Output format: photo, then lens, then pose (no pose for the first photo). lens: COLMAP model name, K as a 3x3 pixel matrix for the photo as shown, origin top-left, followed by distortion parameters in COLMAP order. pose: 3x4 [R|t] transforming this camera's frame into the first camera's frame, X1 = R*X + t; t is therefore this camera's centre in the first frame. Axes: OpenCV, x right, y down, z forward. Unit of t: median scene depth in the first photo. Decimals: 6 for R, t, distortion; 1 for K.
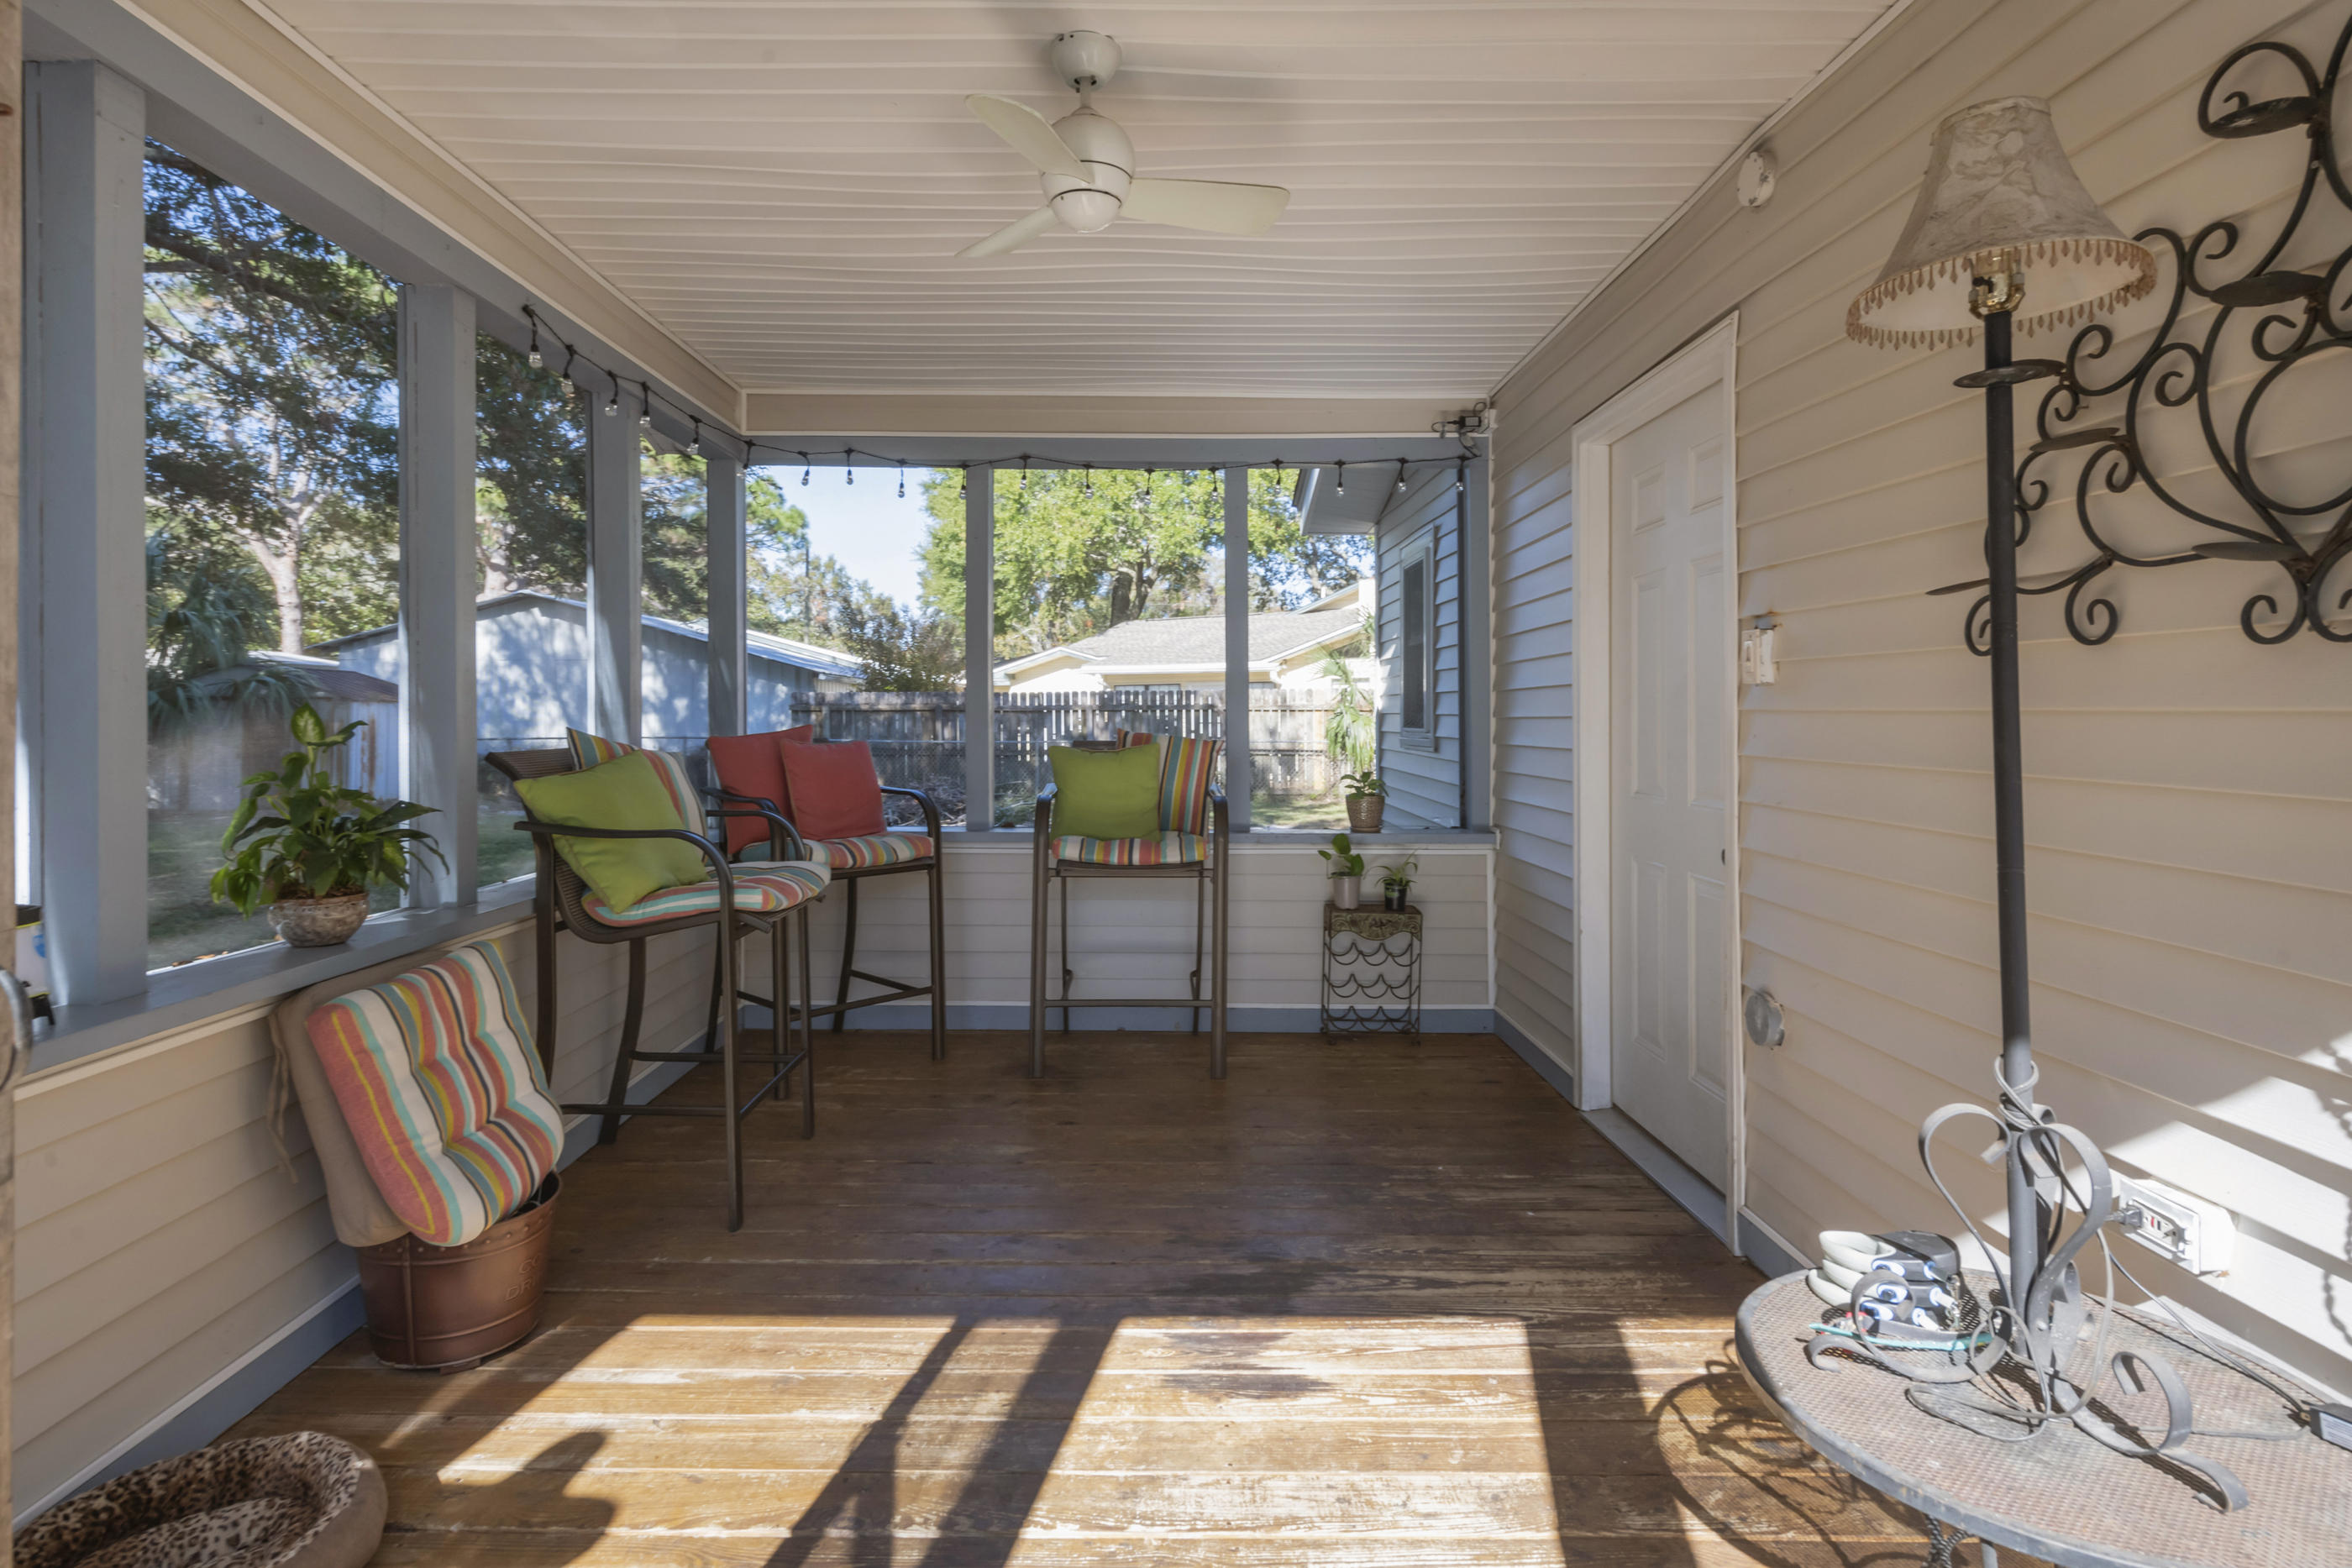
lens RADIAL K [[1282.9, 0, 1120.0], [0, 1282.9, 715.2], [0, 0, 1]] dist [0.005081, 0.000348]
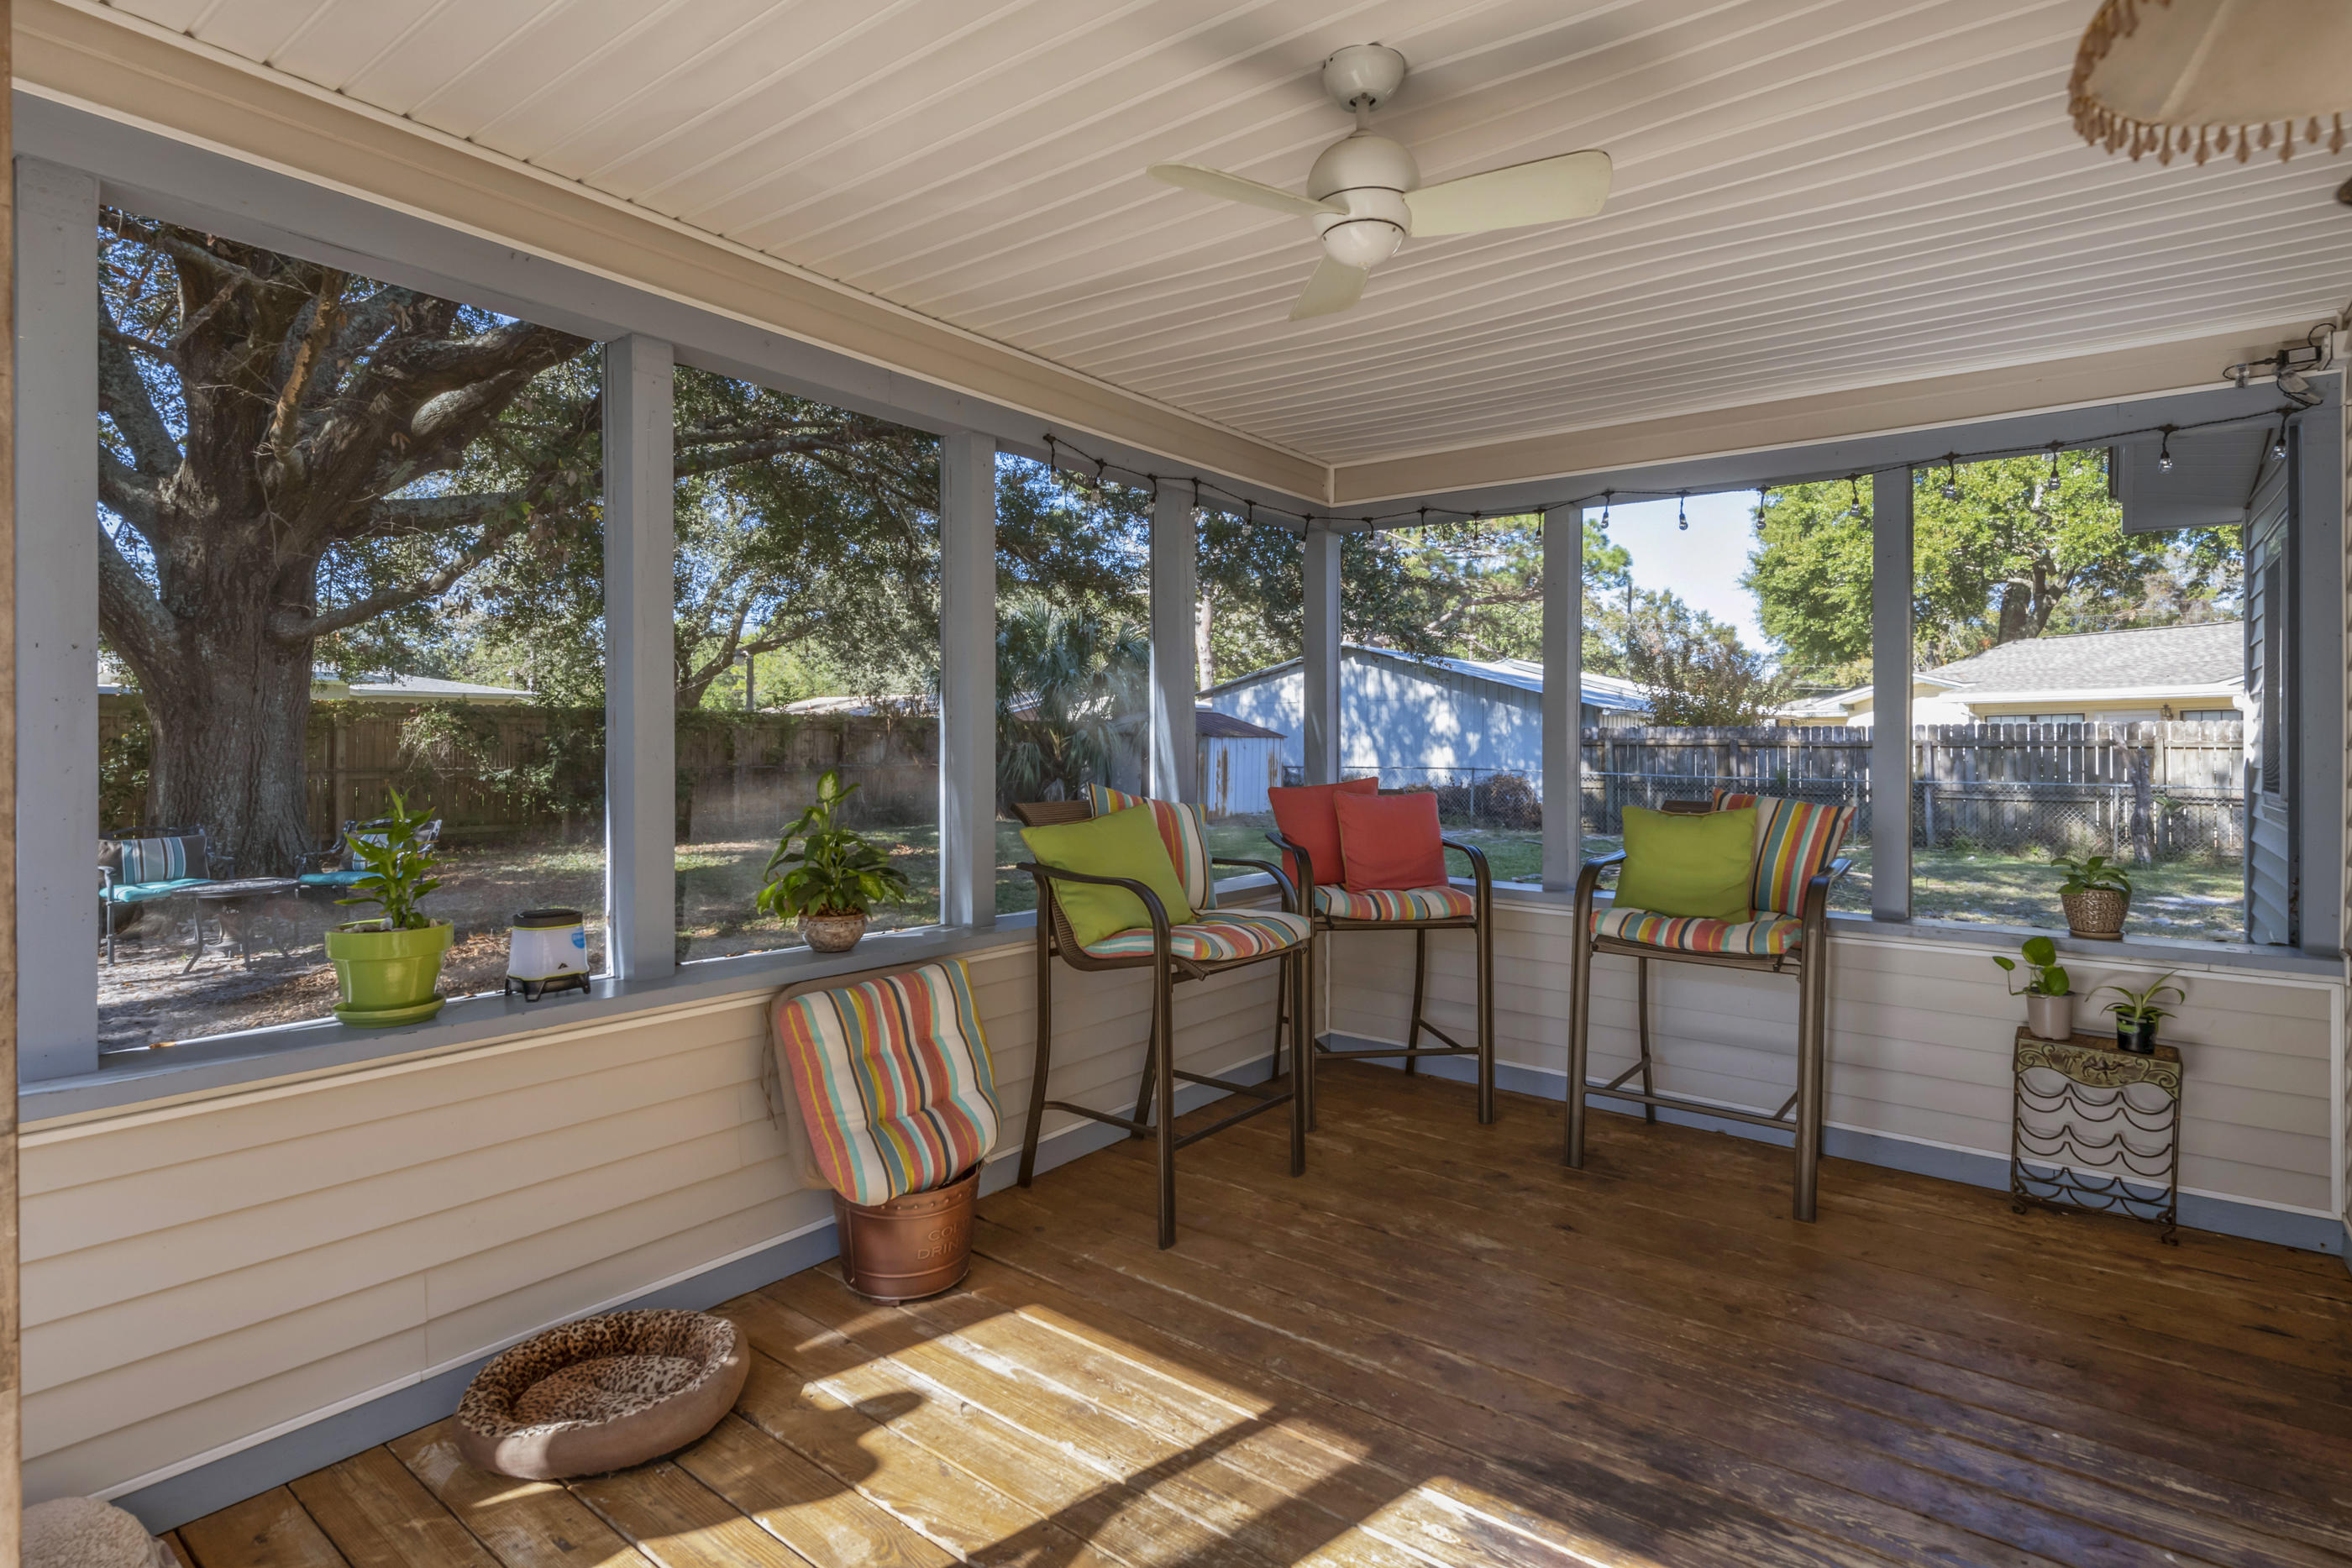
lens RADIAL K [[1153.3, 0, 1098.7], [0, 1153.3, 745.1], [0, 0, 1]] dist [0.019778, -0.011042]
pose [[0.779333, 0.005982, -0.626582, 0.169859], [-0.005696, 0.999981, 0.002462, -0.019292], [0.626585, 0.001651, 0.779352, 0.120061]]
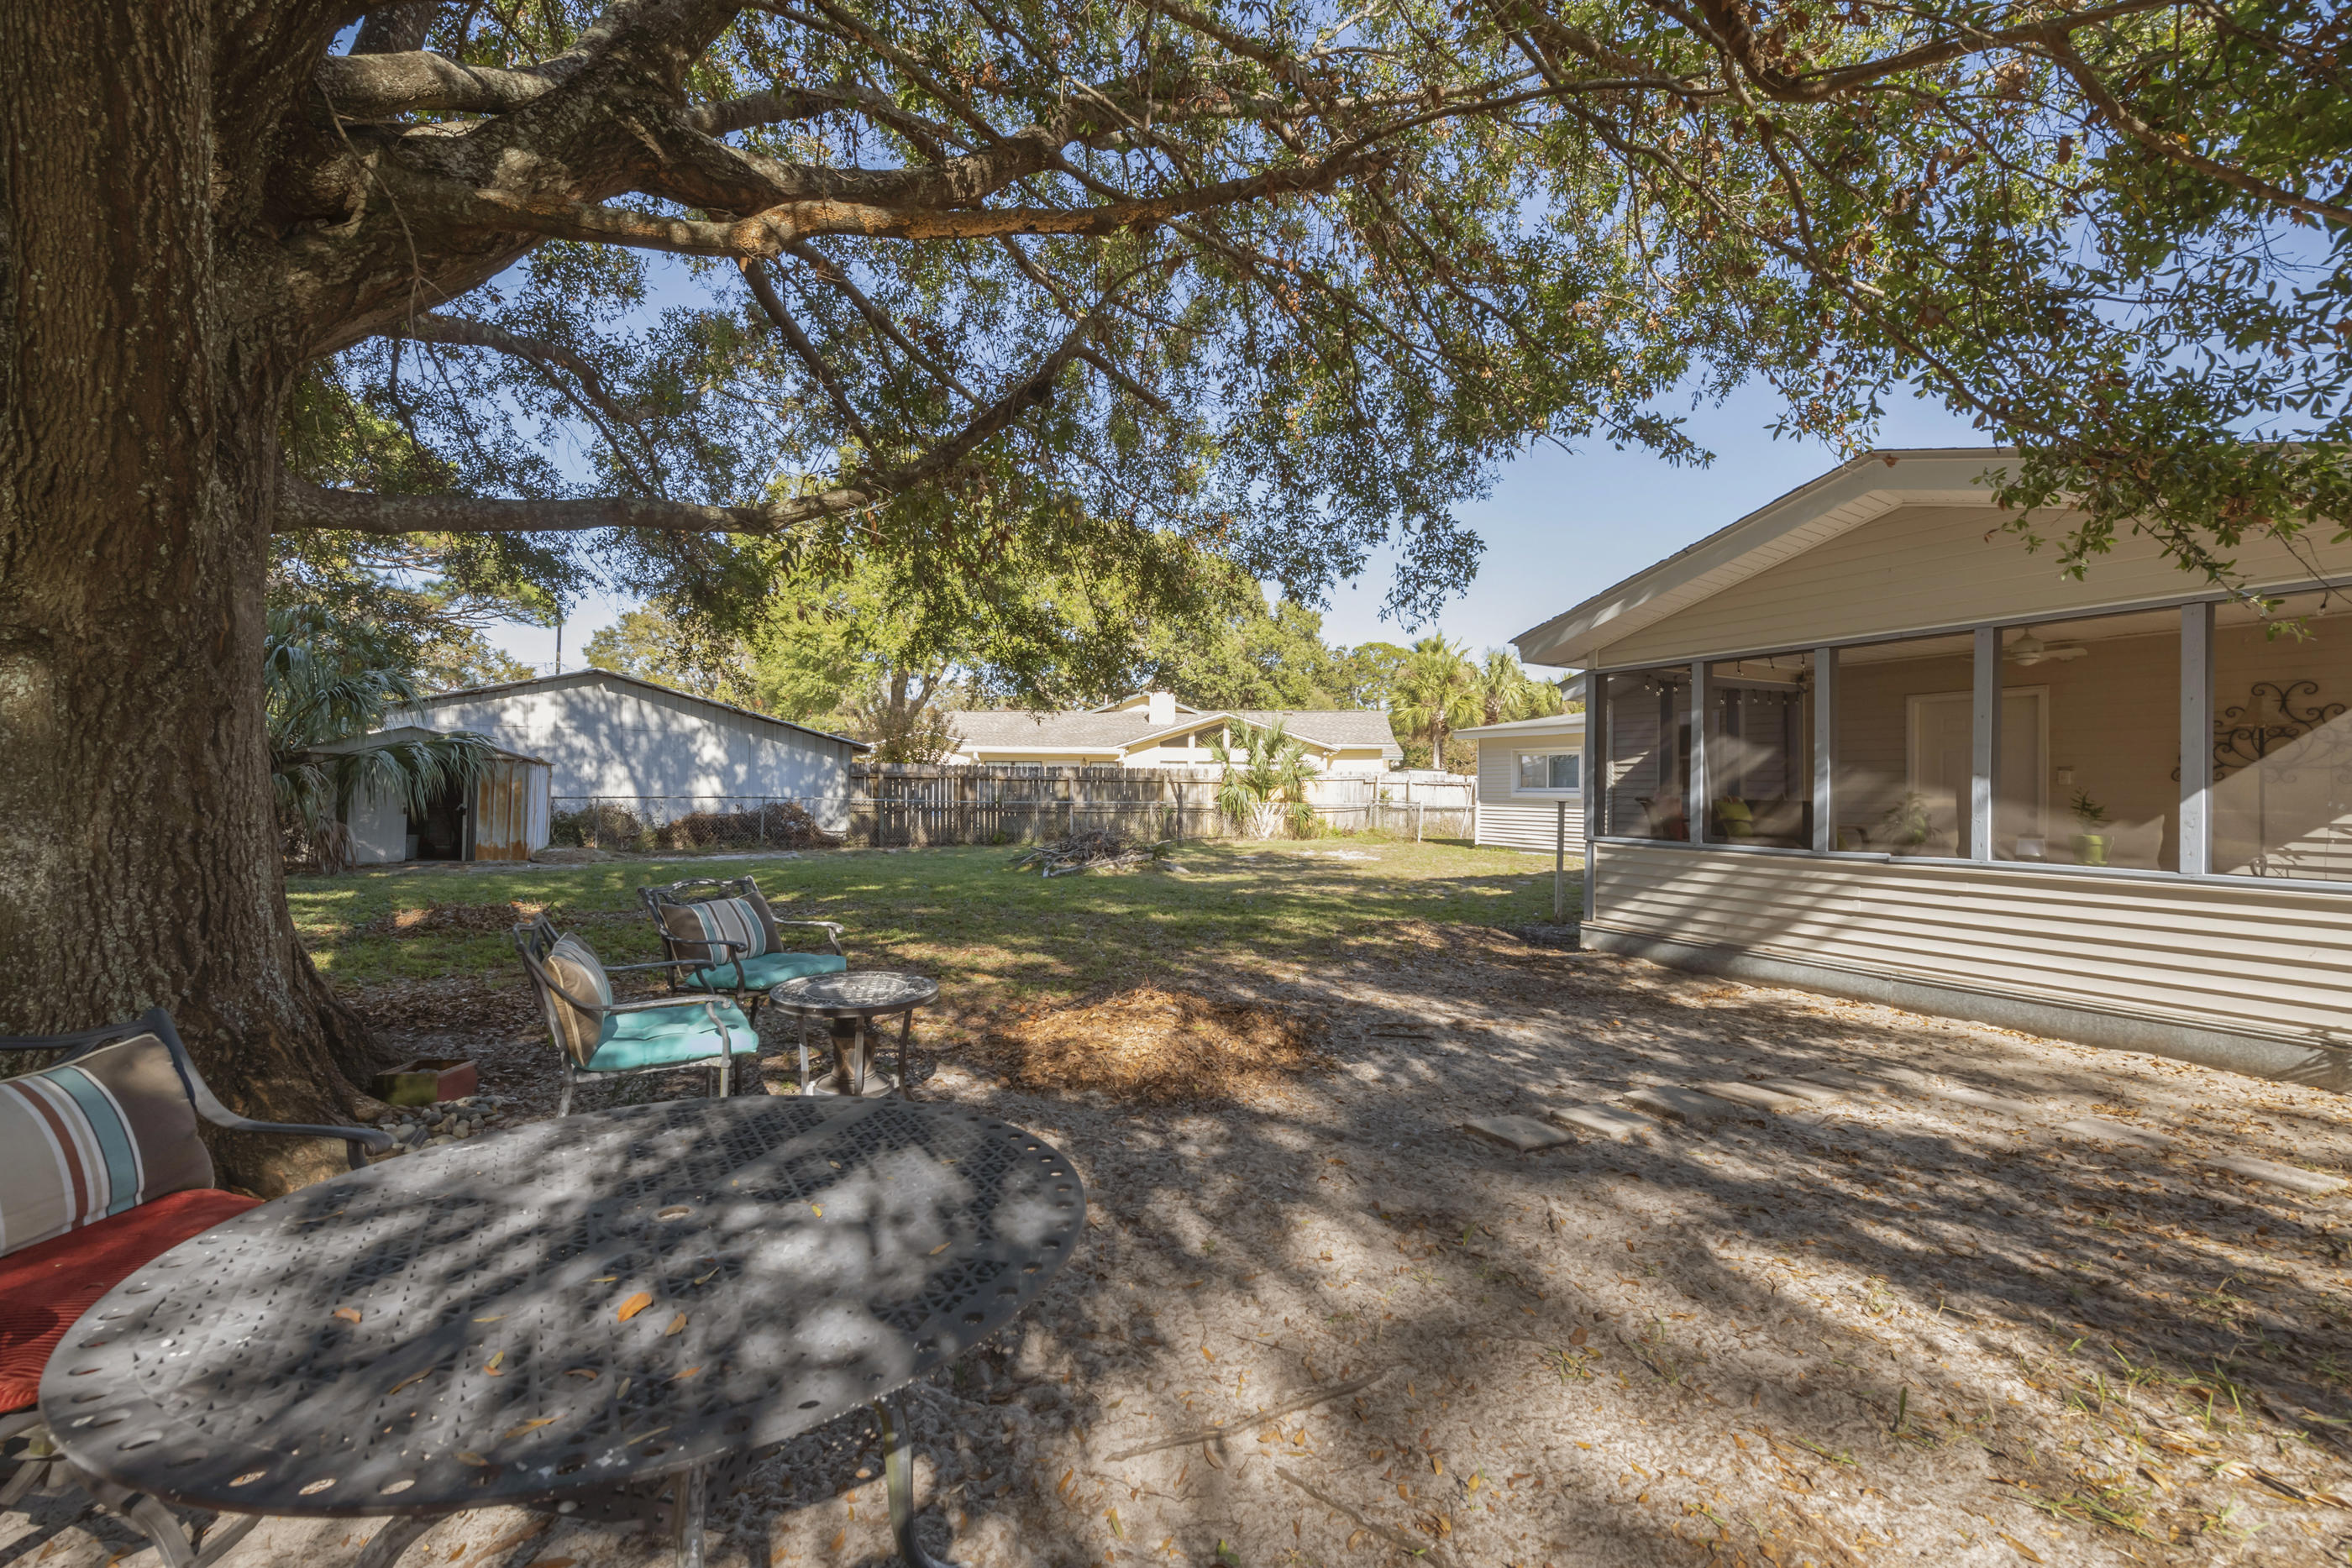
lens RADIAL K [[974.0, 0, 1228.6], [0, 974.0, 784.9], [0, 0, 1]] dist [0.006540, -0.007595]
pose [[0.880431, 0.012399, 0.474012, -2.046036], [-0.012465, 0.999918, -0.003003, 0.013181], [-0.474010, -0.003265, 0.880513, -0.173703]]
